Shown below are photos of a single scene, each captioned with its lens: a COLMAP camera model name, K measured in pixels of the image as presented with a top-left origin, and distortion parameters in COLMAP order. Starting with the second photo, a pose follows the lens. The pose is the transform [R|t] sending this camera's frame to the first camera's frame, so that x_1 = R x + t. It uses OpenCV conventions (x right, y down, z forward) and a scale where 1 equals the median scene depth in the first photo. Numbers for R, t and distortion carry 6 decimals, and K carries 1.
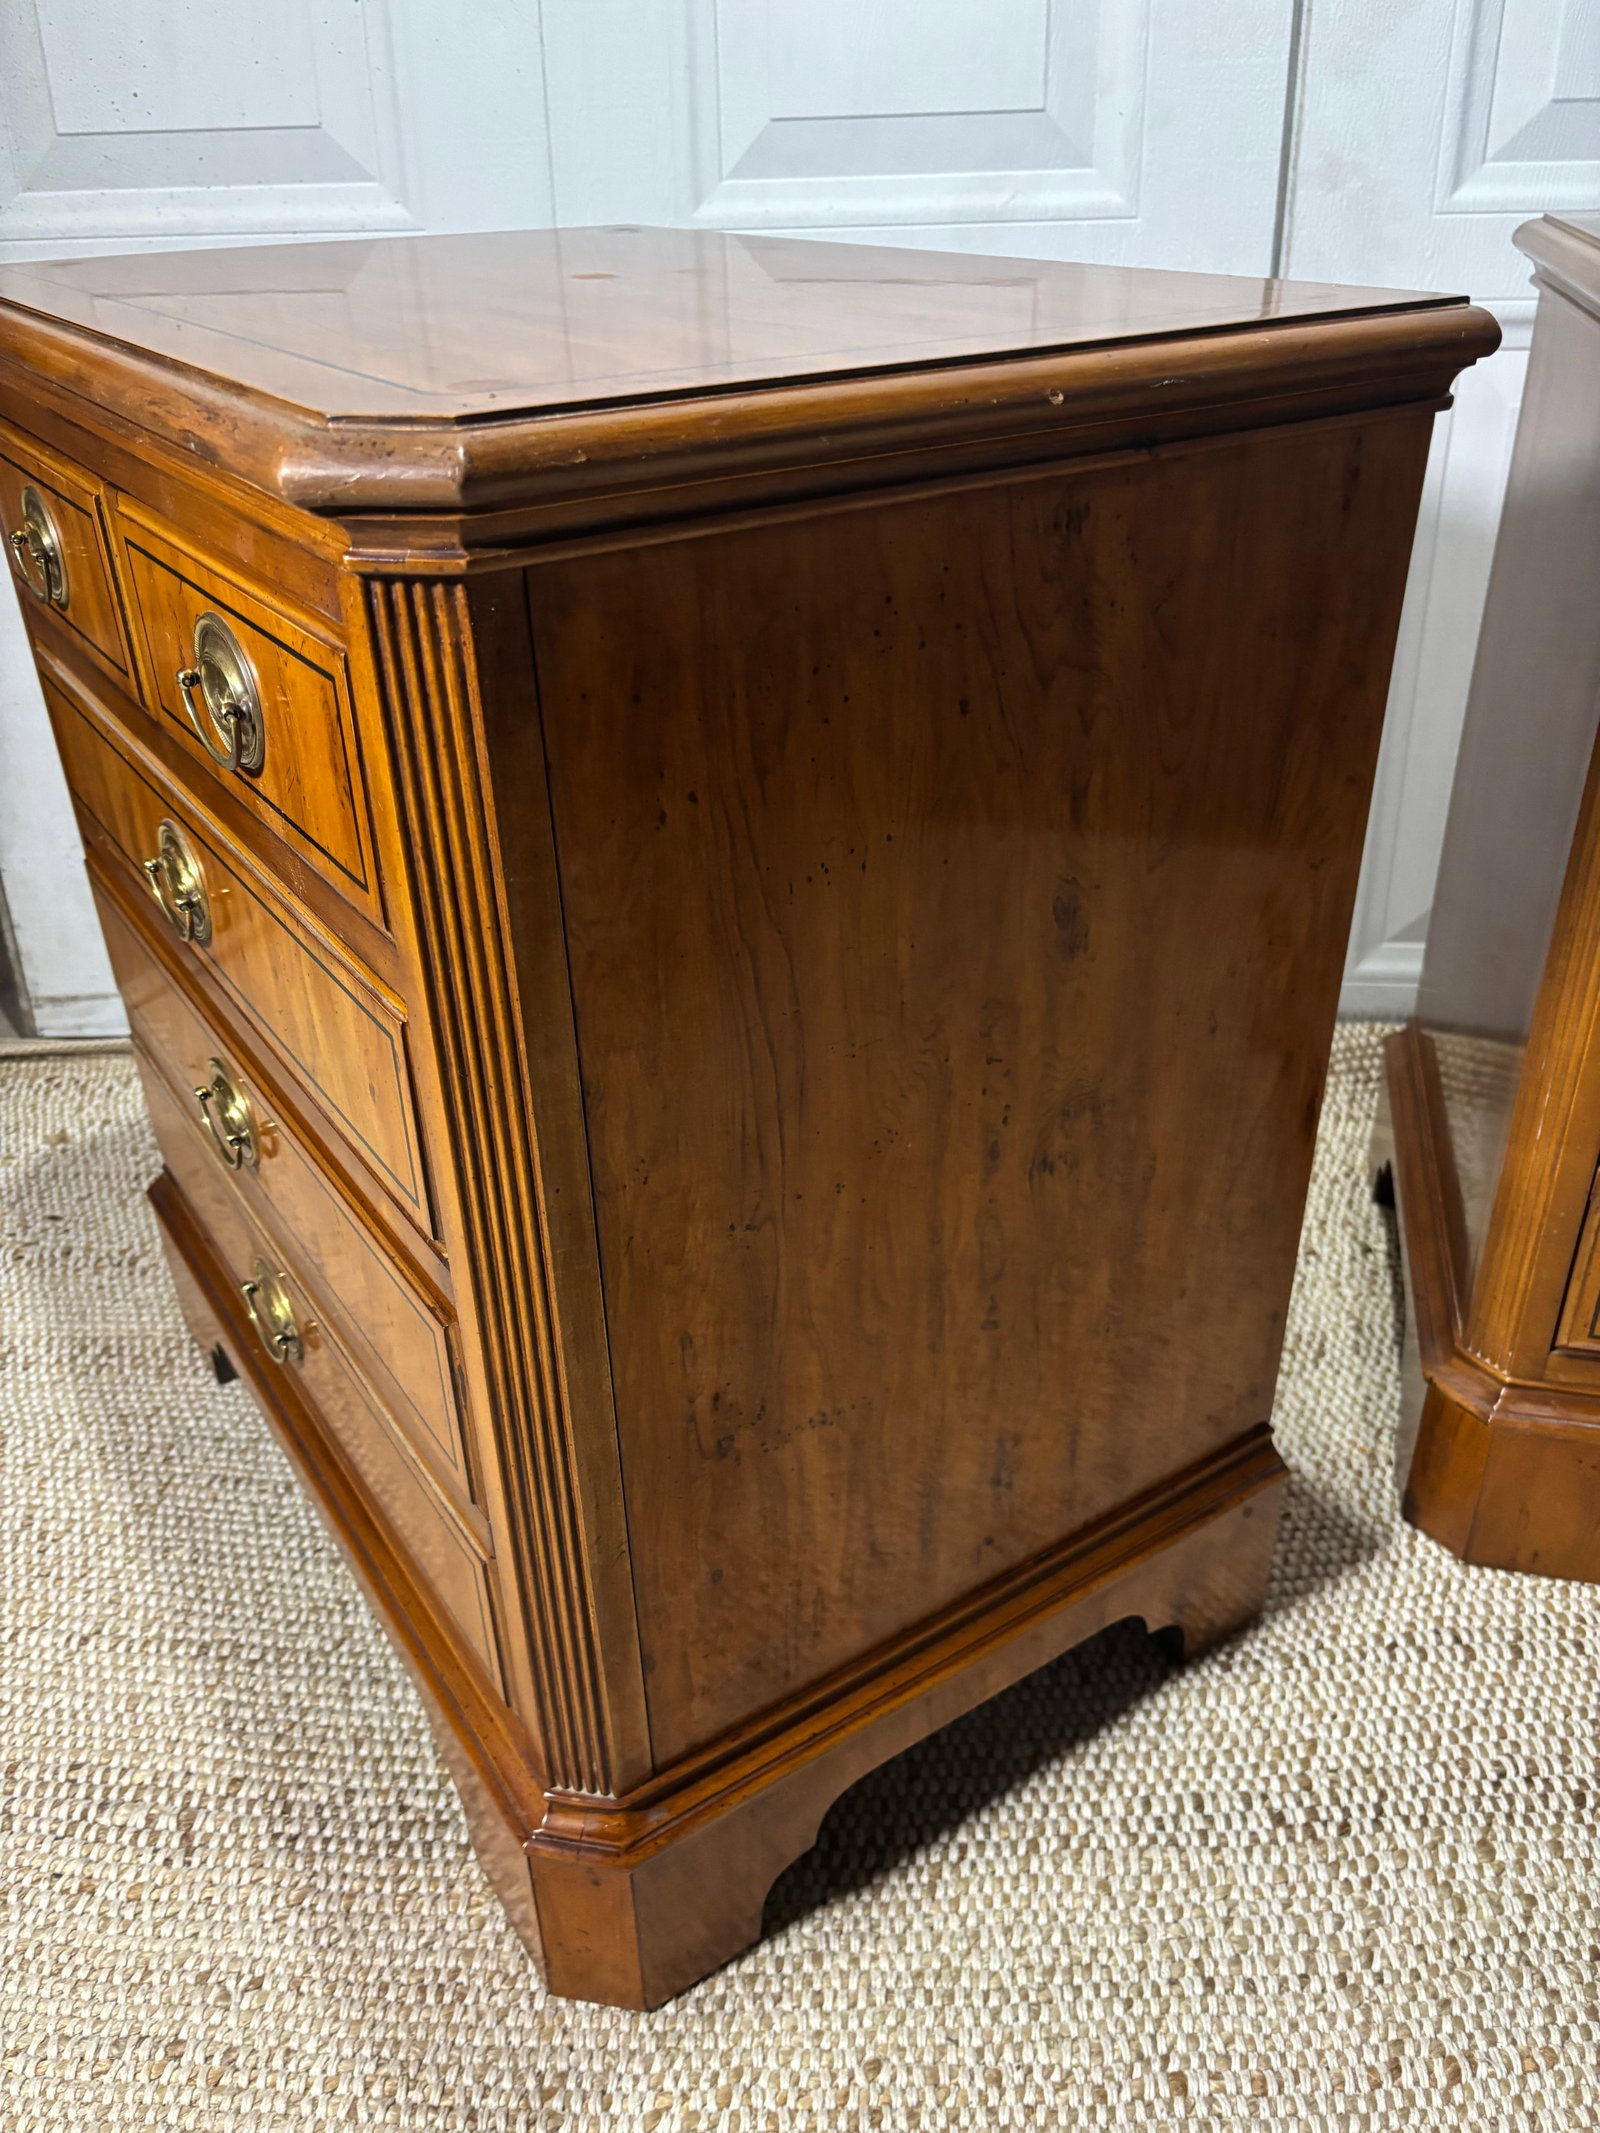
lens RADIAL K [[1637.4, 0, 806.4], [0, 1637.4, 1073.2], [0, 0, 1]] dist [0.057670, -0.097388]
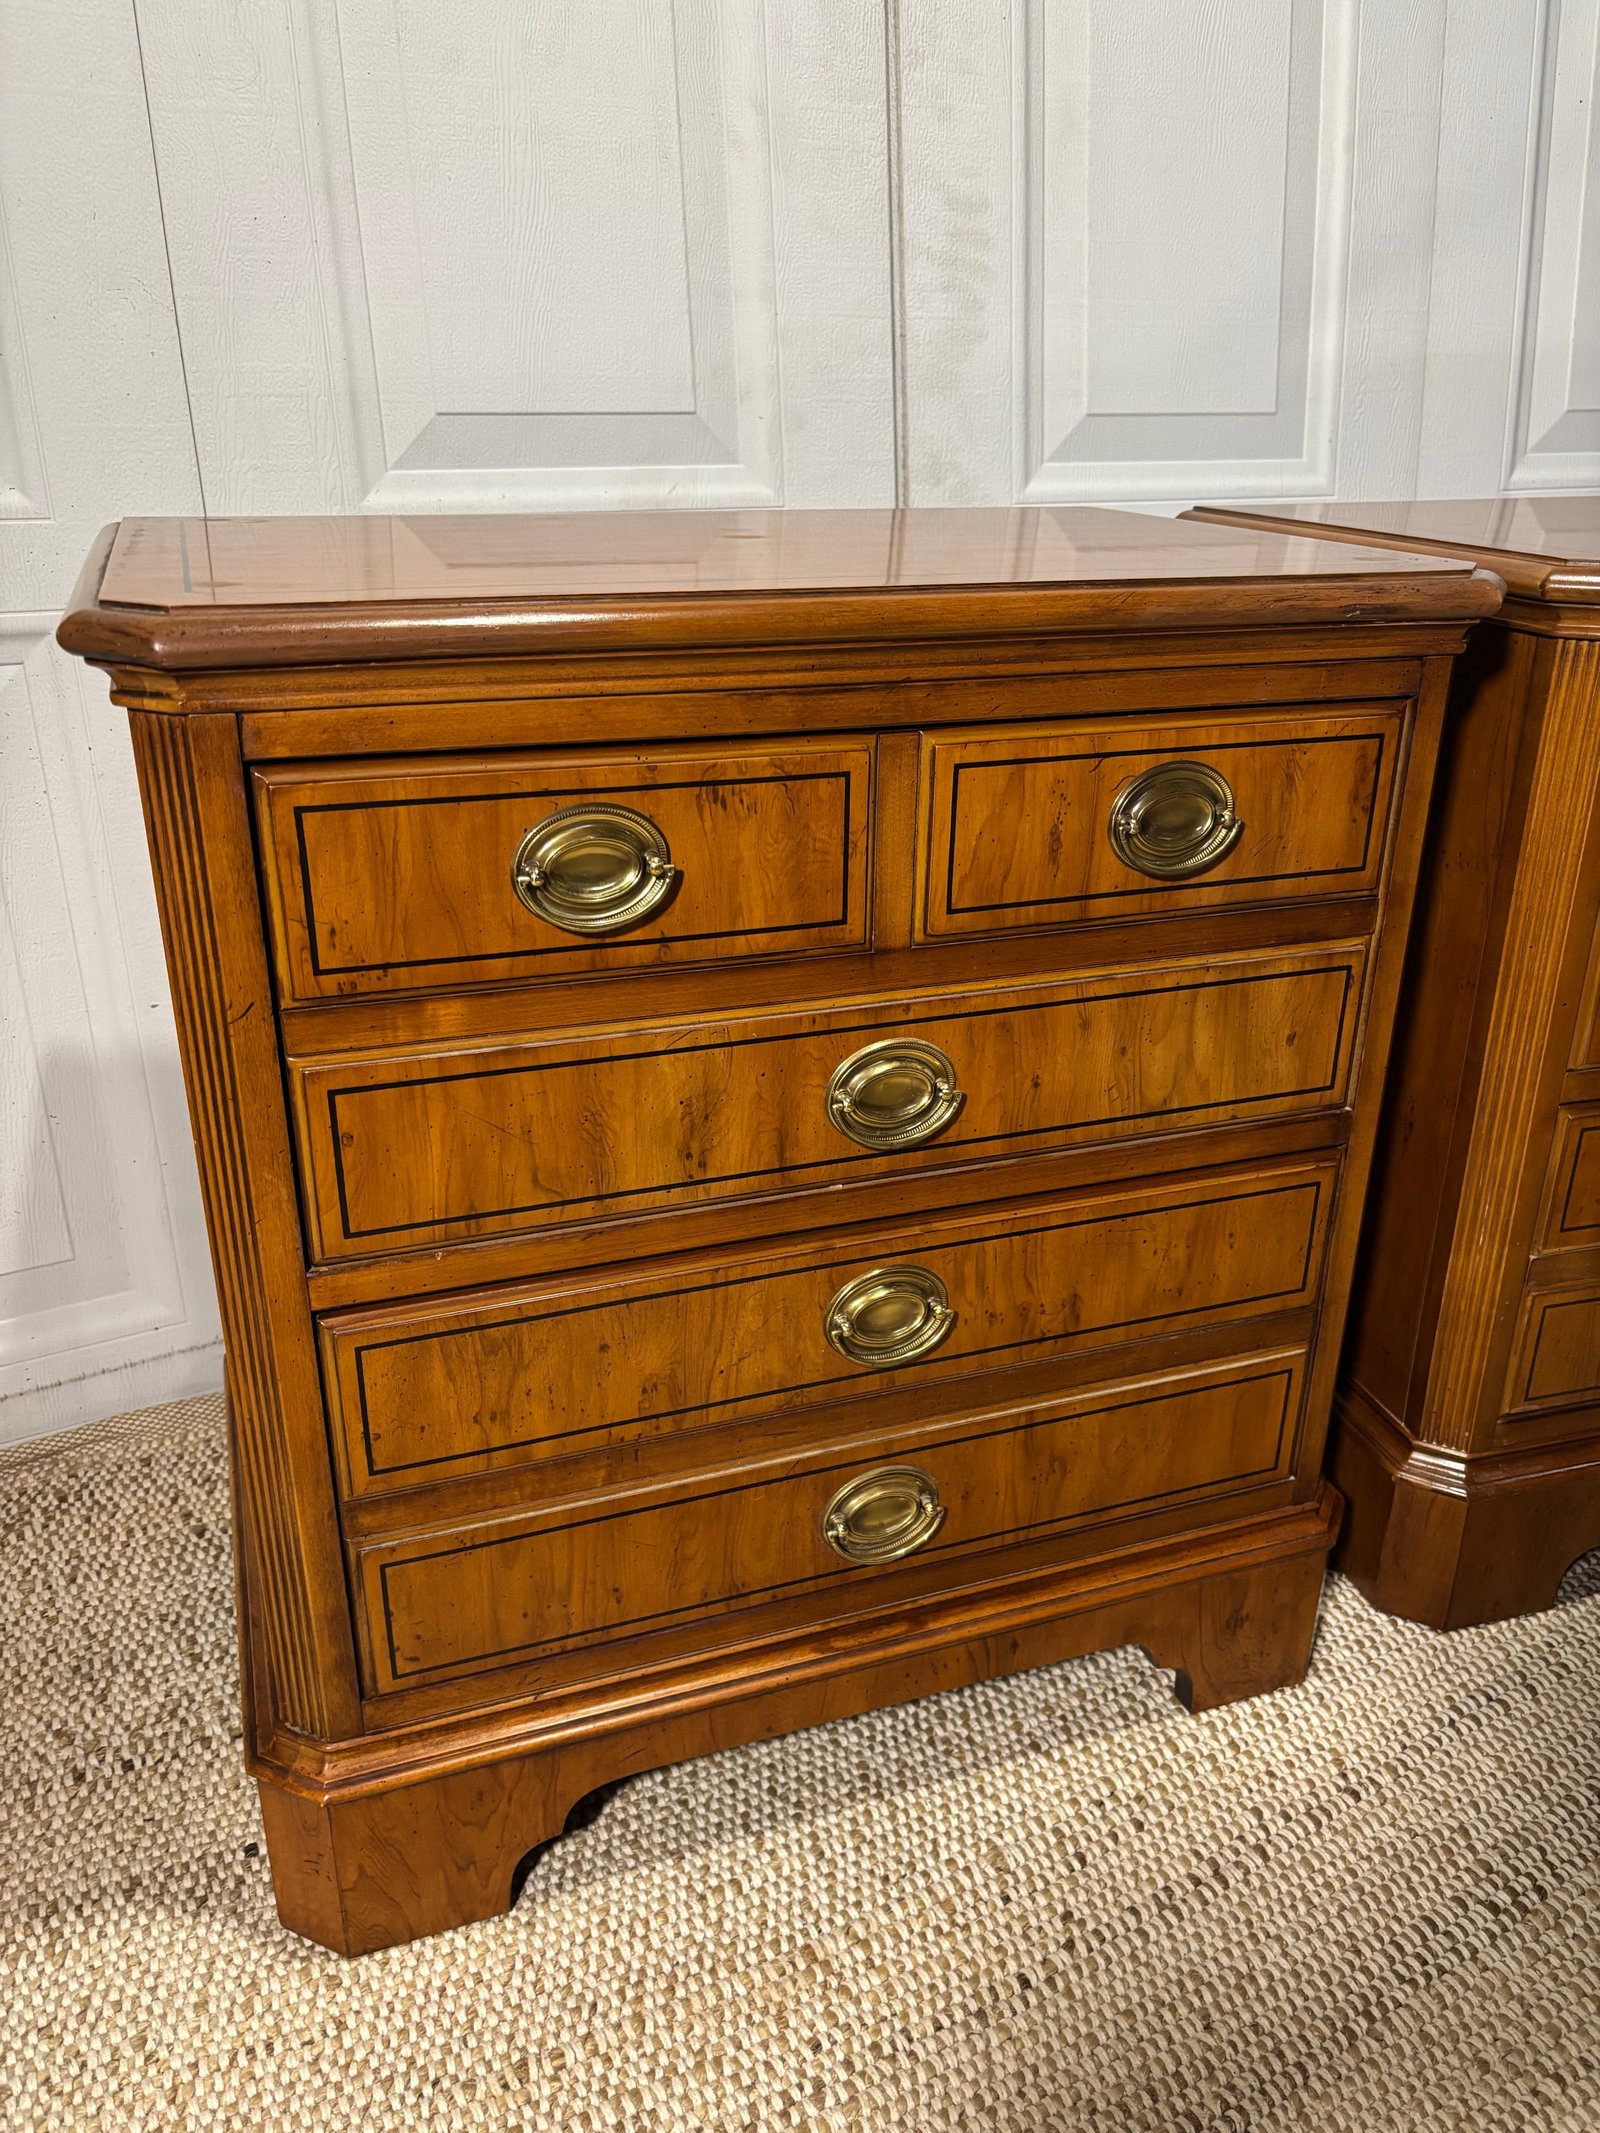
lens RADIAL K [[1643.3, 0, 827.4], [0, 1643.3, 1065.5], [0, 0, 1]] dist [0.031597, -0.048457]
pose [[0.863431, -0.161443, 0.477936, -0.519084], [0.225945, 0.970829, -0.080248, -0.098981], [-0.451039, 0.177276, 0.874721, 0.149497]]
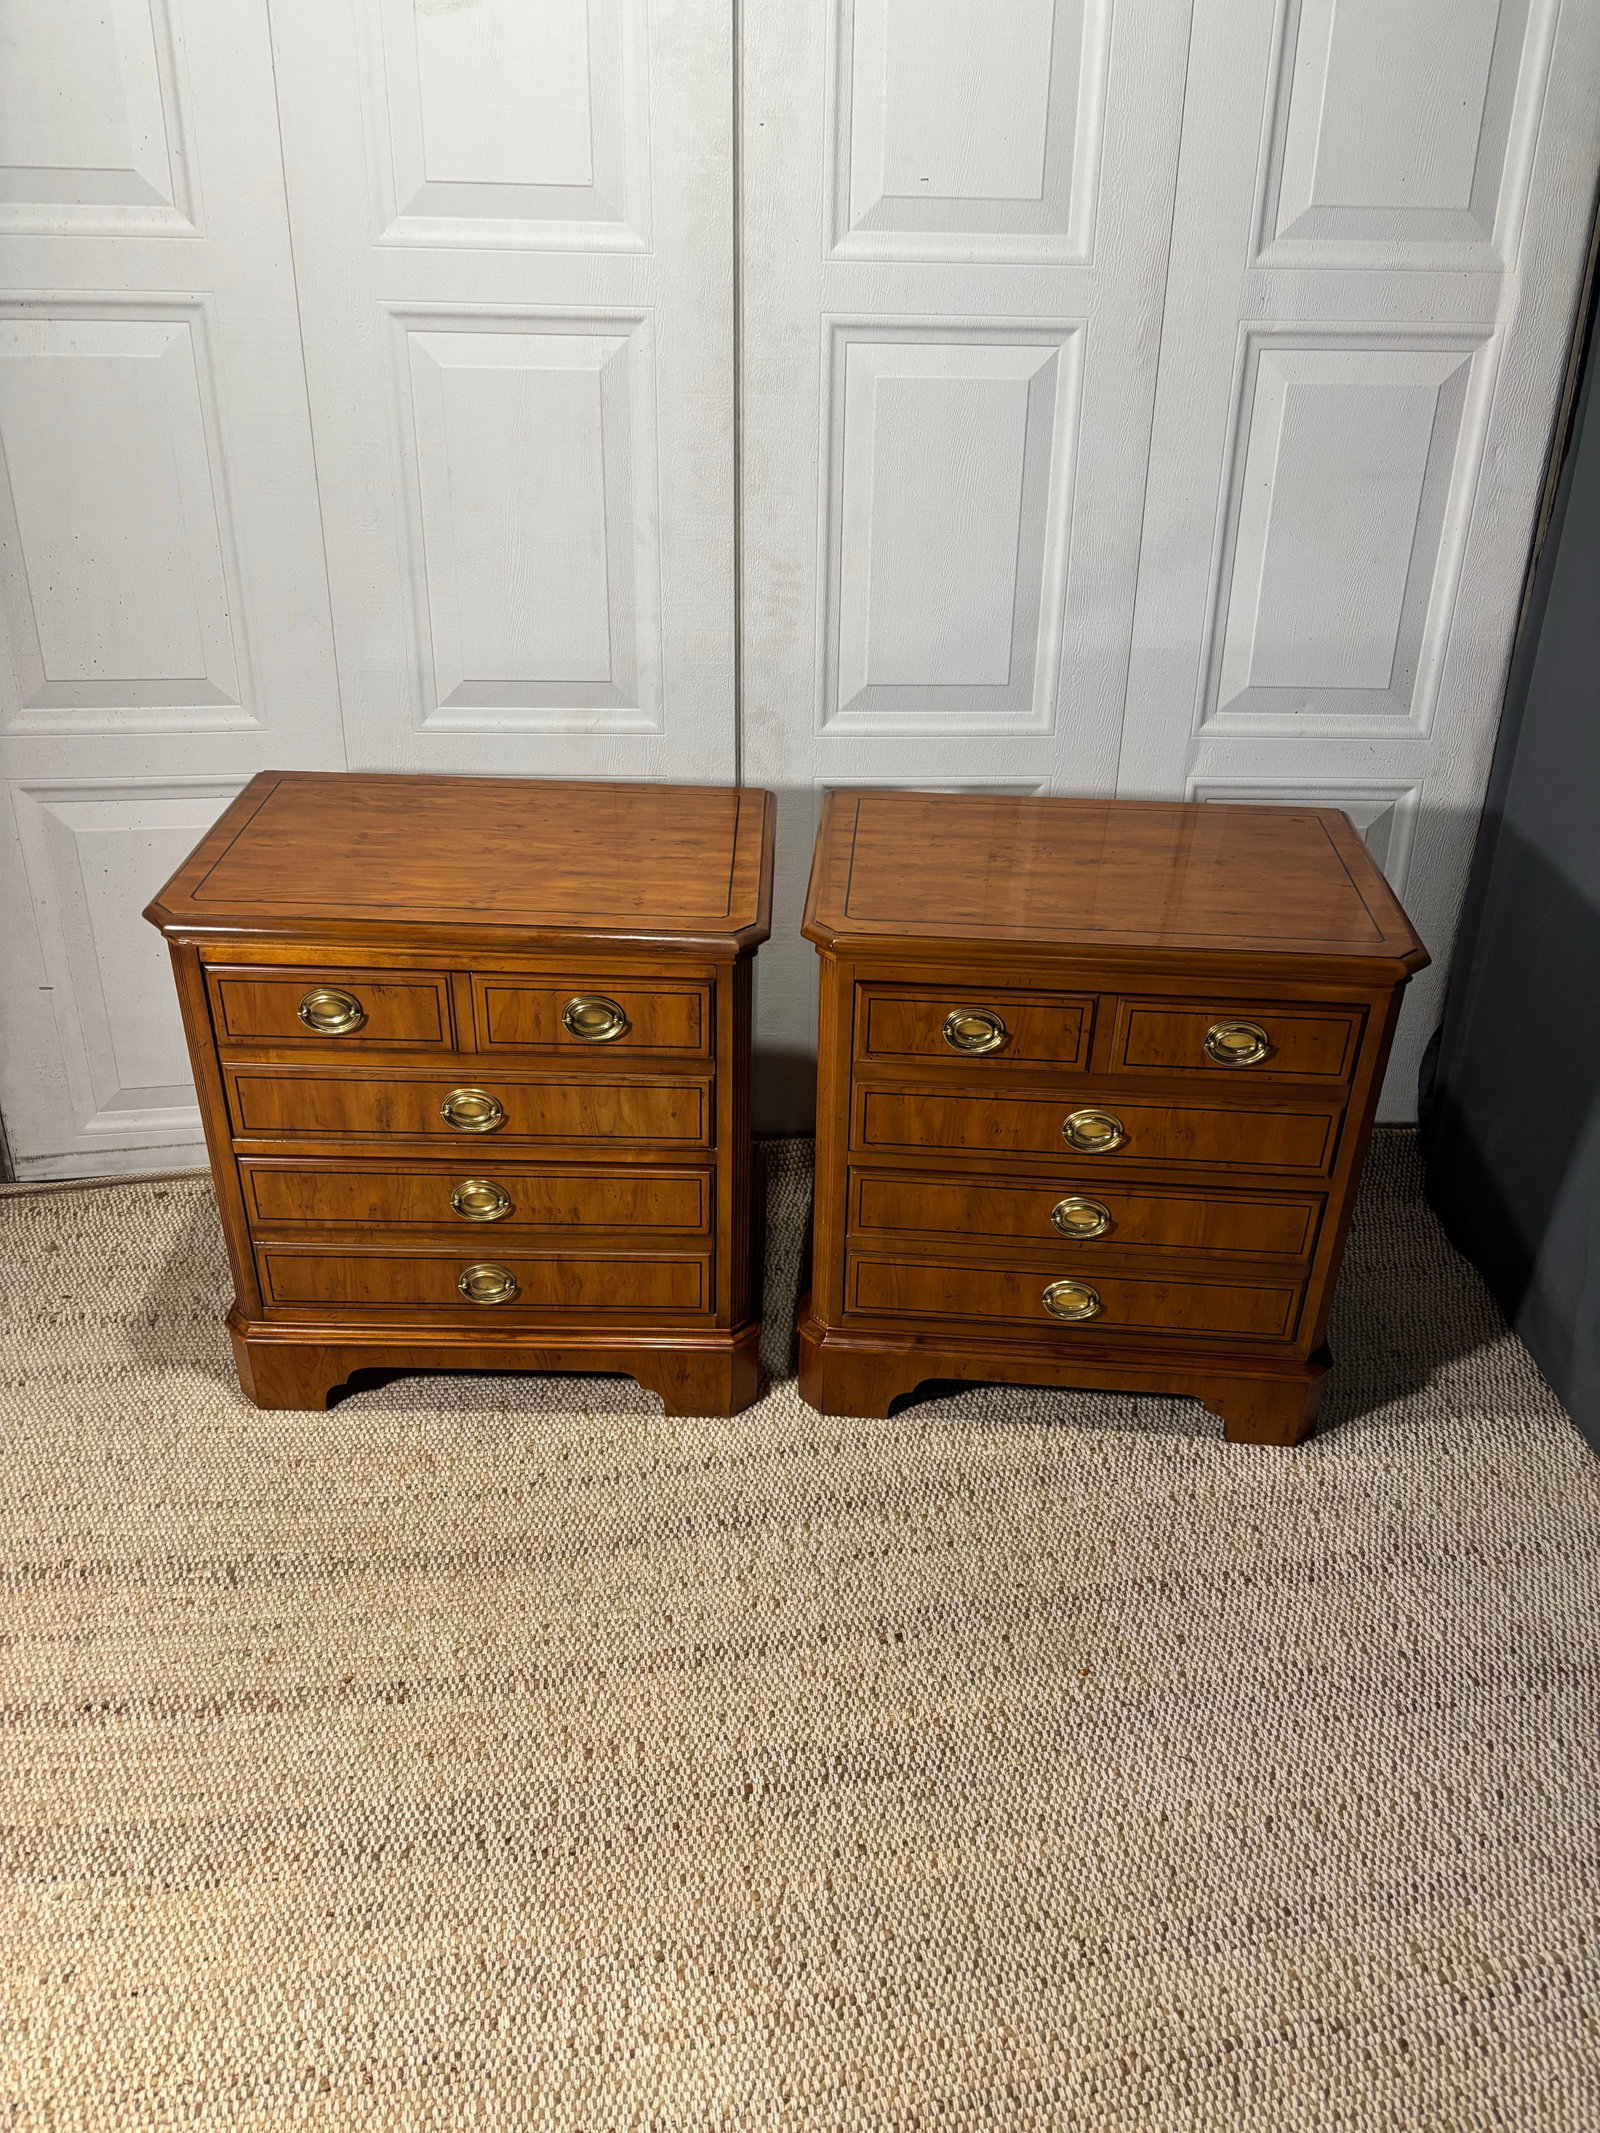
lens RADIAL K [[1643.3, 0, 827.4], [0, 1643.3, 1065.5], [0, 0, 1]] dist [0.031597, -0.048457]
pose [[0.982070, -0.041484, 0.183897, 0.030342], [0.040906, 0.999139, 0.006937, -0.207061], [-0.184027, 0.000710, 0.982921, -1.314501]]
